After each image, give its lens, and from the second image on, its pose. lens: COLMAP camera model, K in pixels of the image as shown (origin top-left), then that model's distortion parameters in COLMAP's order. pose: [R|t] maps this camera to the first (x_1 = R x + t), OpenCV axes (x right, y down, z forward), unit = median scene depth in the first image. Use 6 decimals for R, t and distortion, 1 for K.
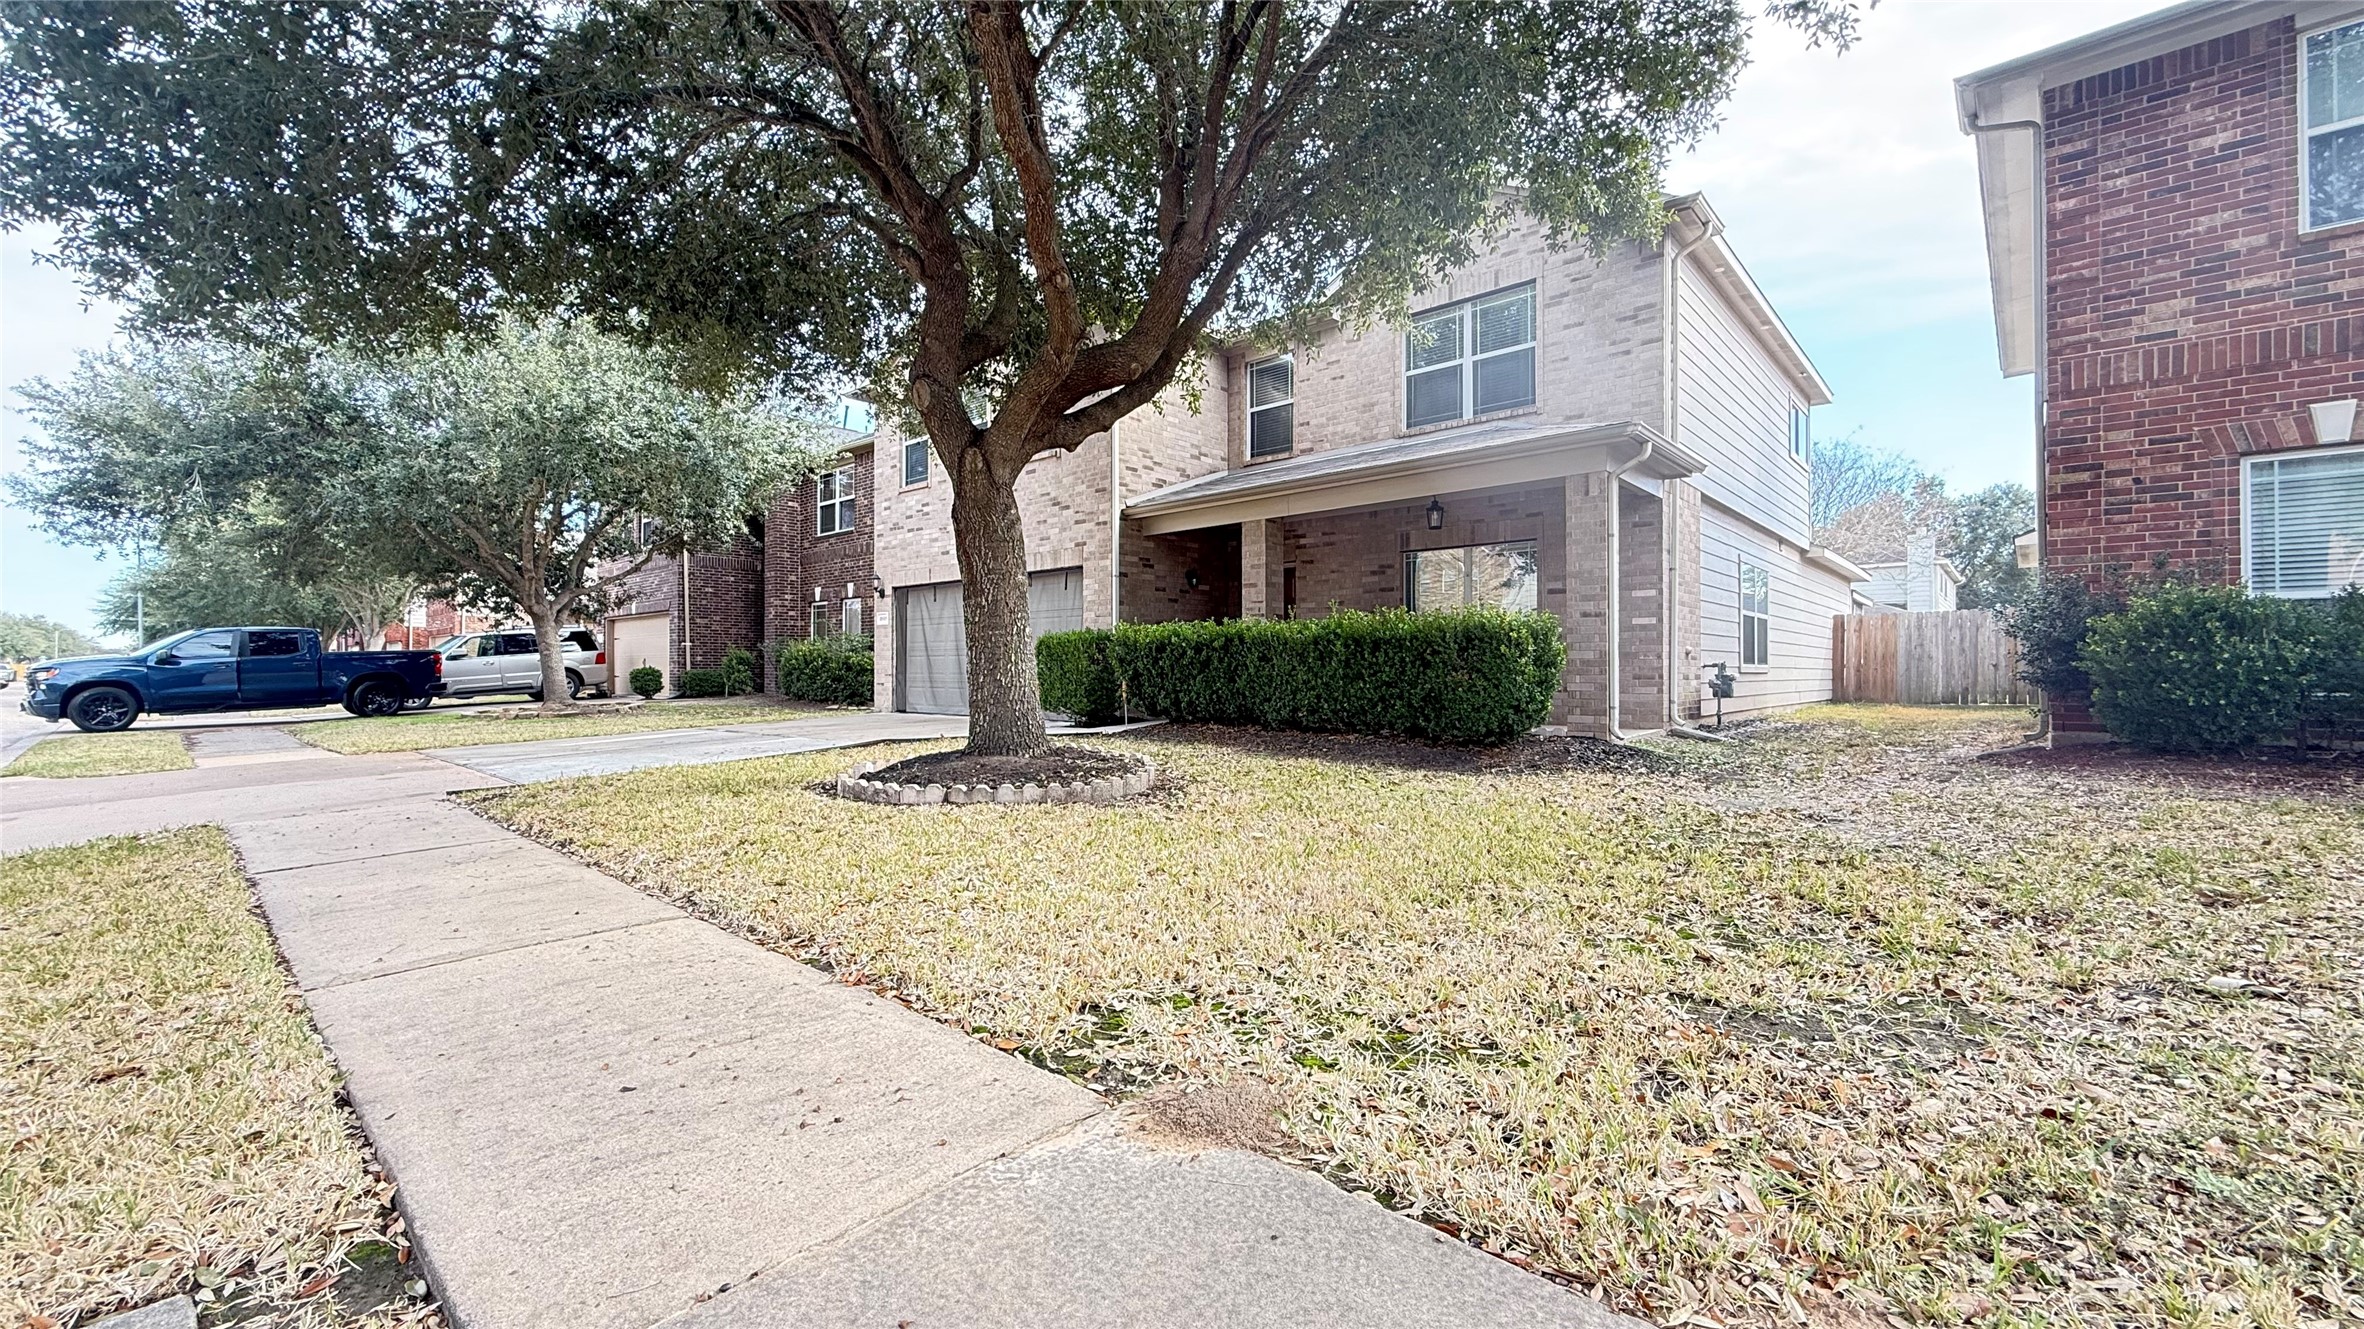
lens RADIAL K [[926.7, 0, 1174.2], [0, 926.7, 663.2], [0, 0, 1]] dist [0.001031, -0.000013]
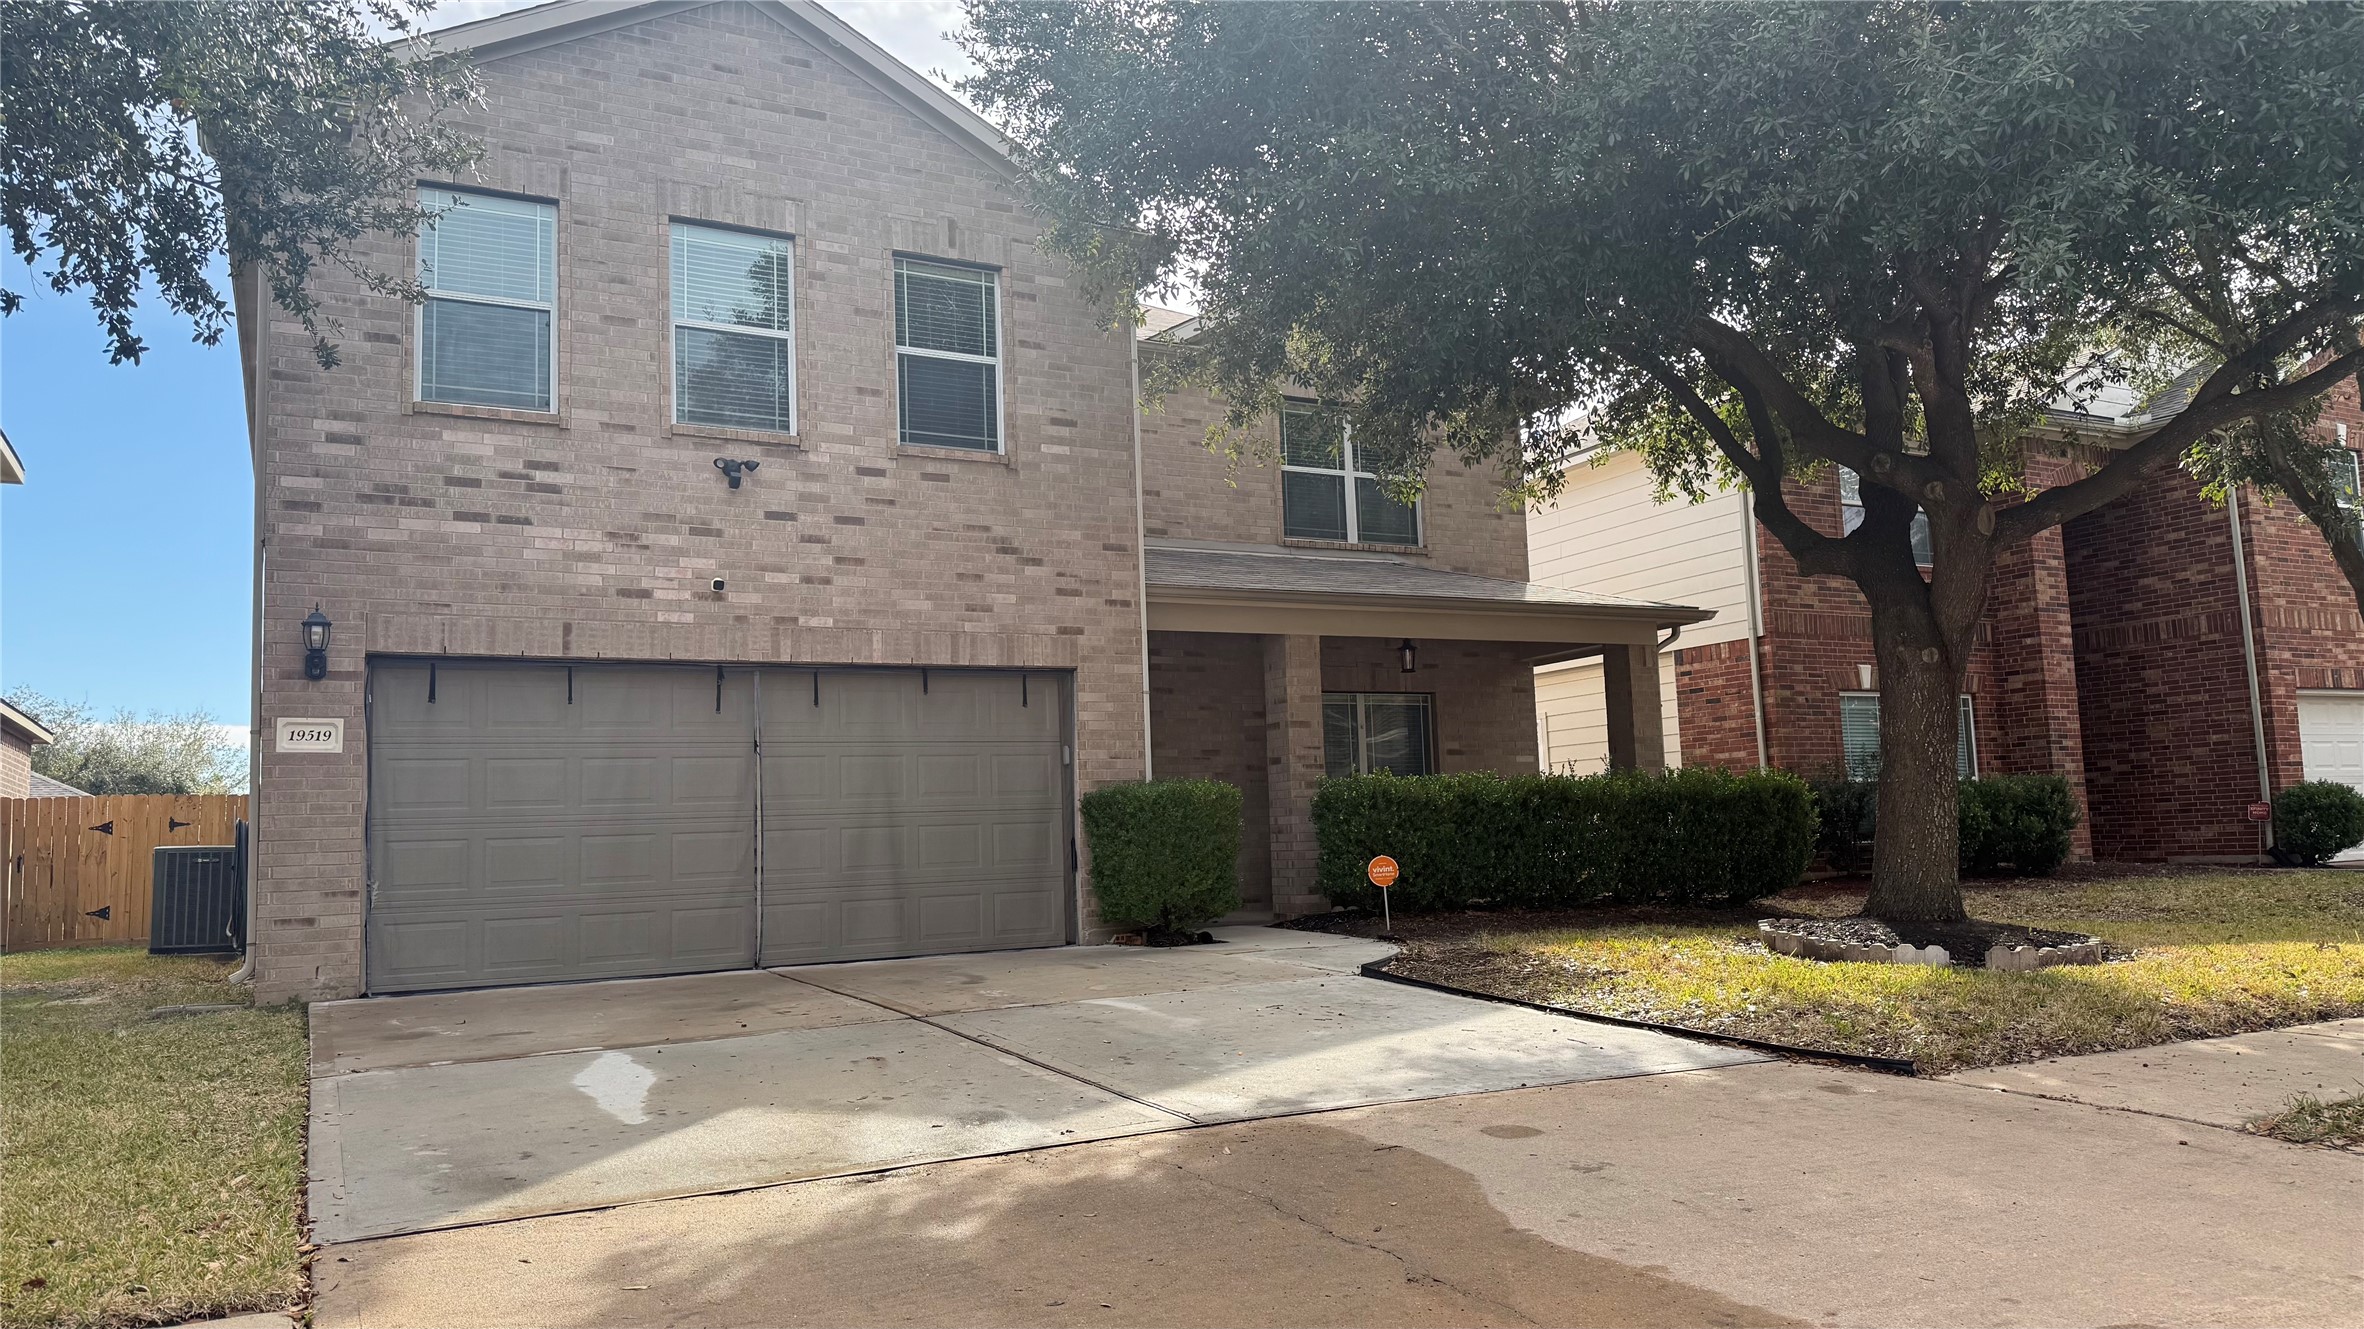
lens RADIAL K [[1587.1, 0, 1181.0], [0, 1587.1, 670.1], [0, 0, 1]] dist [0.031389, -0.010378]
pose [[0.350623, 0.093928, 0.931795, -1.064095], [0.030747, 0.993267, -0.111694, 0.007474], [-0.936012, 0.067812, 0.345374, 0.653608]]
